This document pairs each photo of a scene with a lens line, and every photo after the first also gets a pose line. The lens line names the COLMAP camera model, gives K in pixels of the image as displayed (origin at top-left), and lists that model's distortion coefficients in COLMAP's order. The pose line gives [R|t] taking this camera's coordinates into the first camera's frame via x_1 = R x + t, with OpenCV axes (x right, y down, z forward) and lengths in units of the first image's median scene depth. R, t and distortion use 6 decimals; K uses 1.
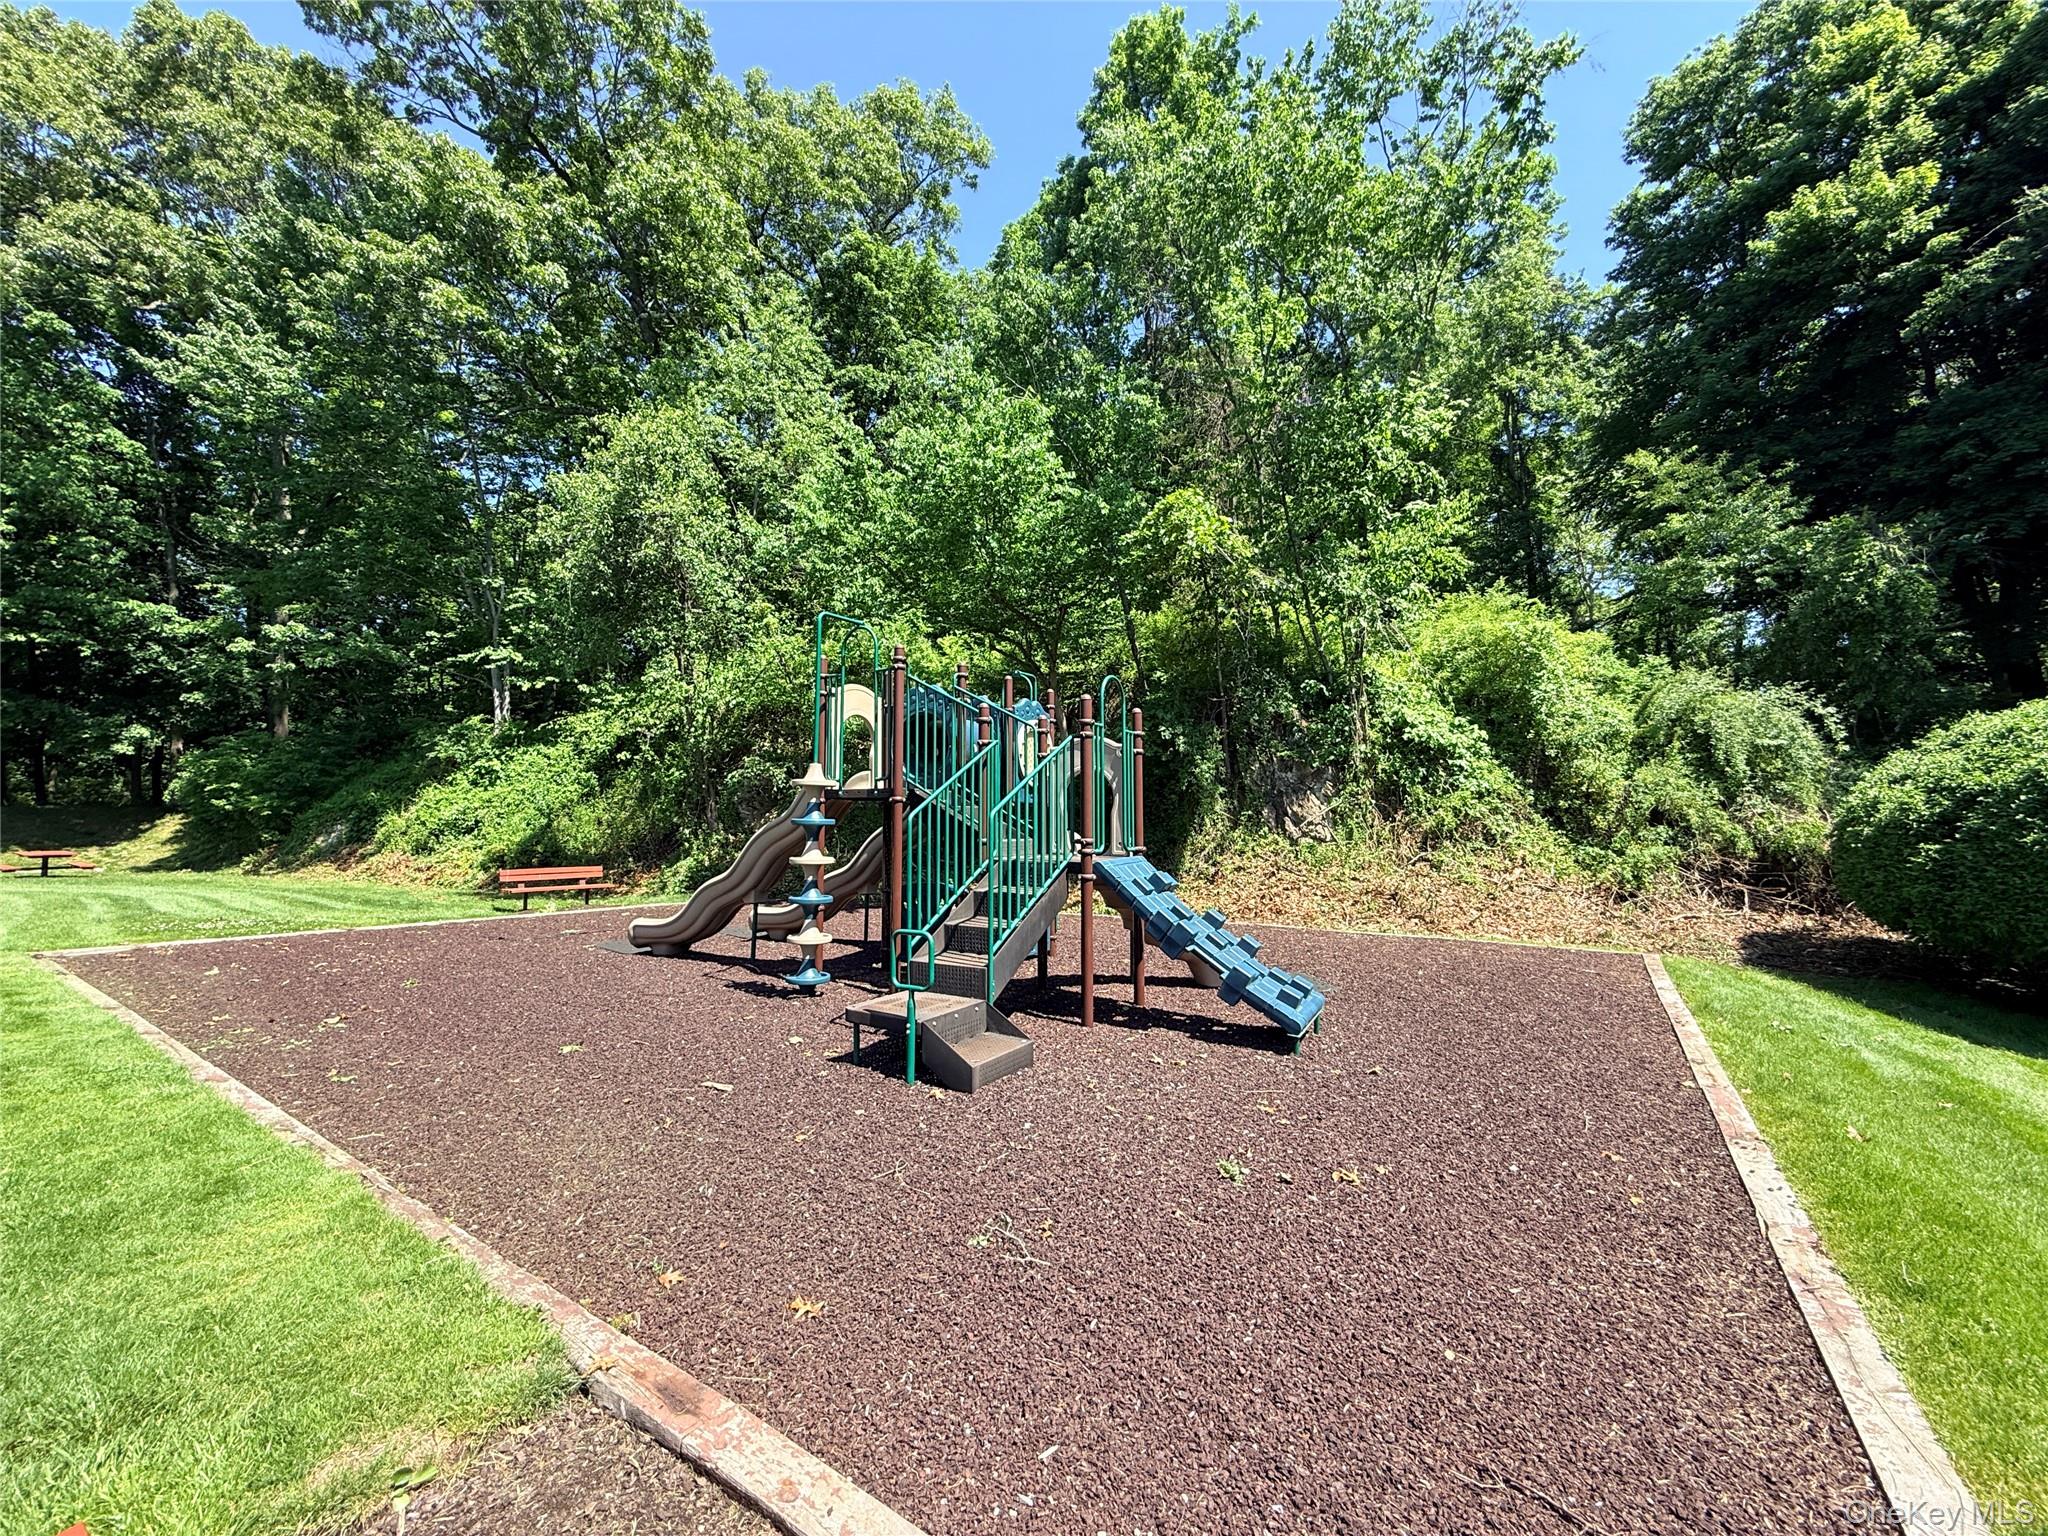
lens RADIAL K [[813.4, 0, 1021.6], [0, 813.4, 761.6], [0, 0, 1]] dist [0.000870, 0.000201]
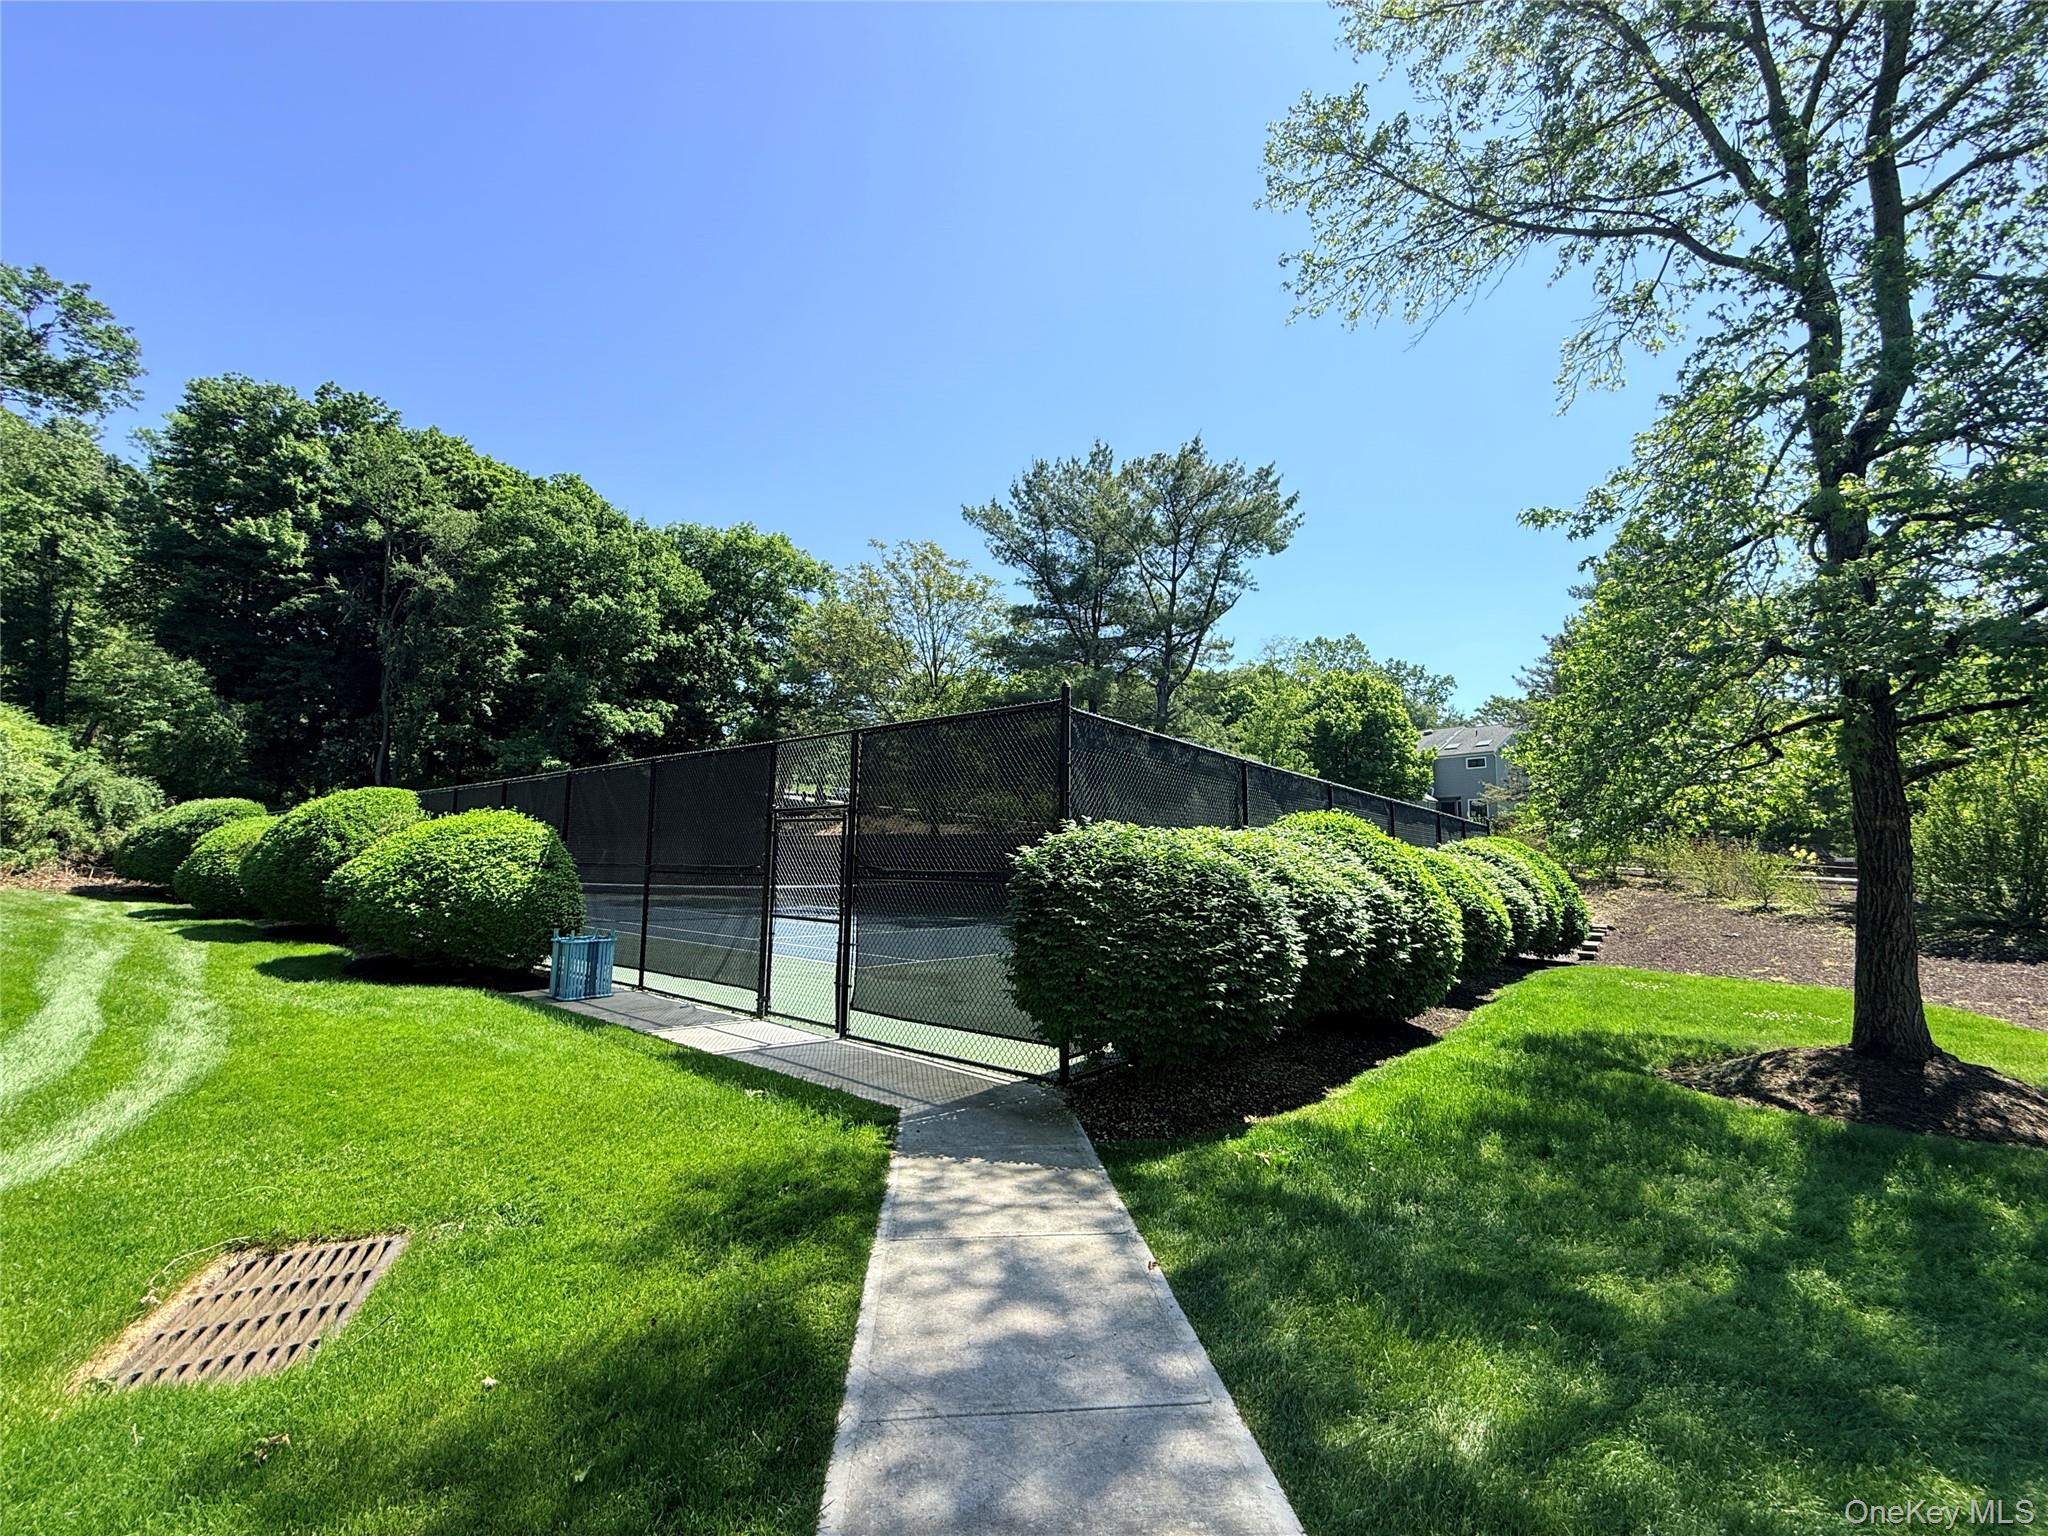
lens RADIAL K [[813.4, 0, 1025.9], [0, 813.4, 765.0], [0, 0, 1]] dist [0.000870, 0.000201]
pose [[0.140515, 0.121826, 0.982555, -0.848088], [-0.083703, 0.990310, -0.110817, -0.078236], [-0.986534, -0.066671, 0.149351, -1.590331]]
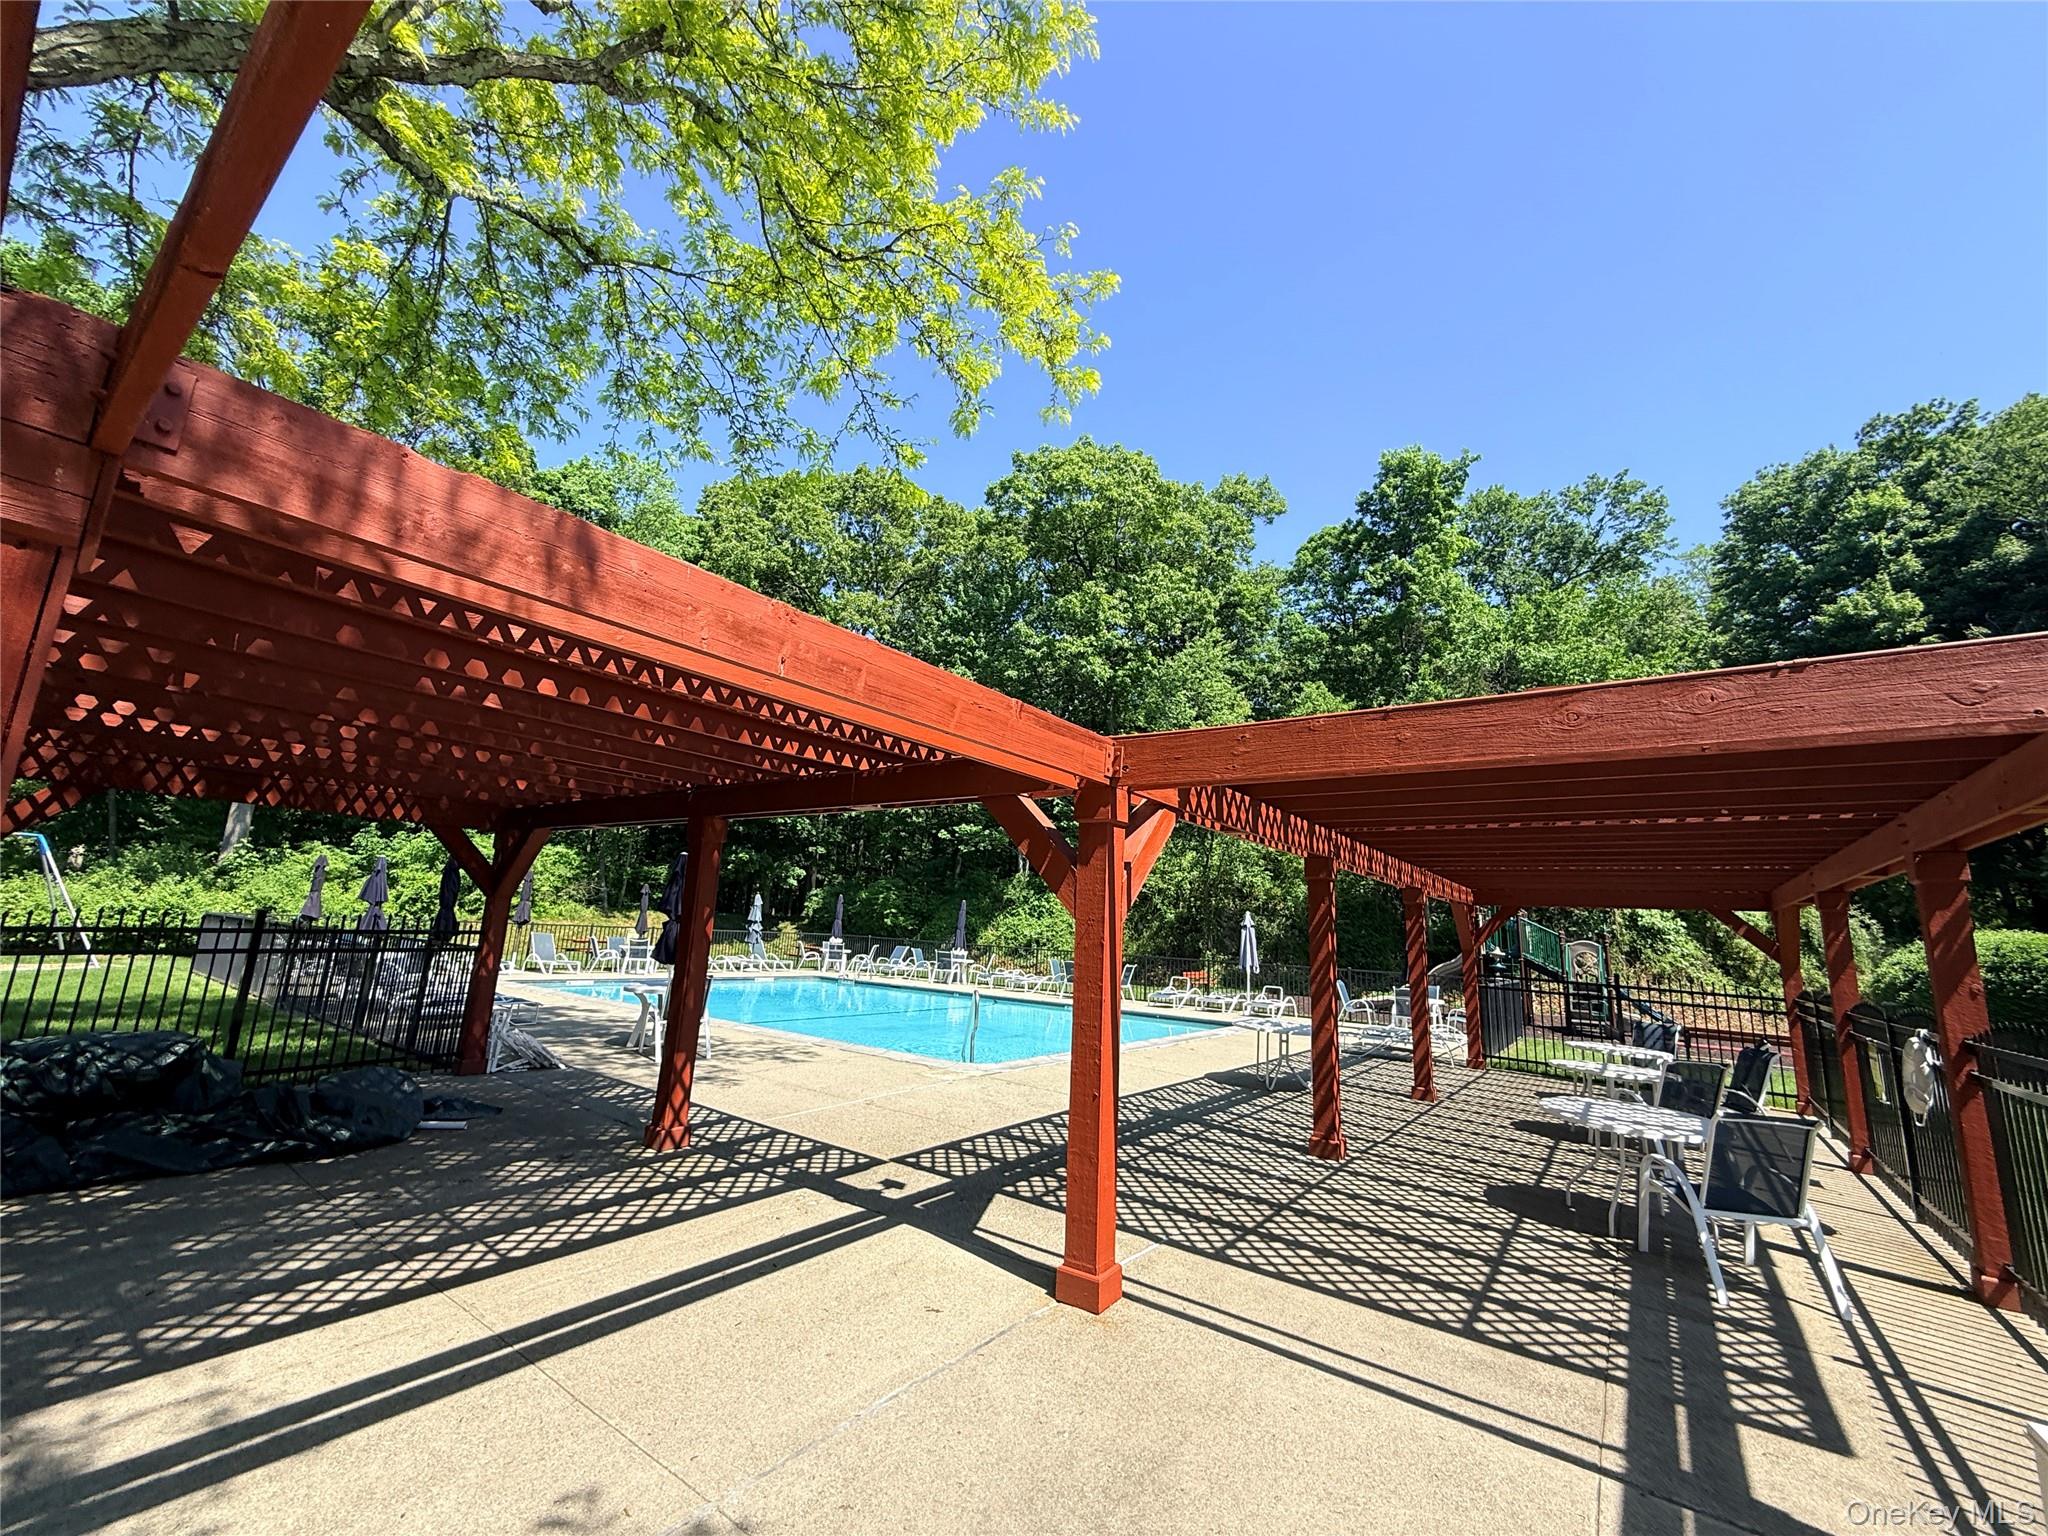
lens RADIAL K [[813.4, 0, 1024.5], [0, 813.4, 772.7], [0, 0, 1]] dist [0.000870, 0.000201]
pose [[0.997434, 0.032137, -0.063974, -0.859197], [-0.039429, 0.992443, -0.116203, -0.101612], [0.059756, 0.118427, 0.991163, -1.022078]]
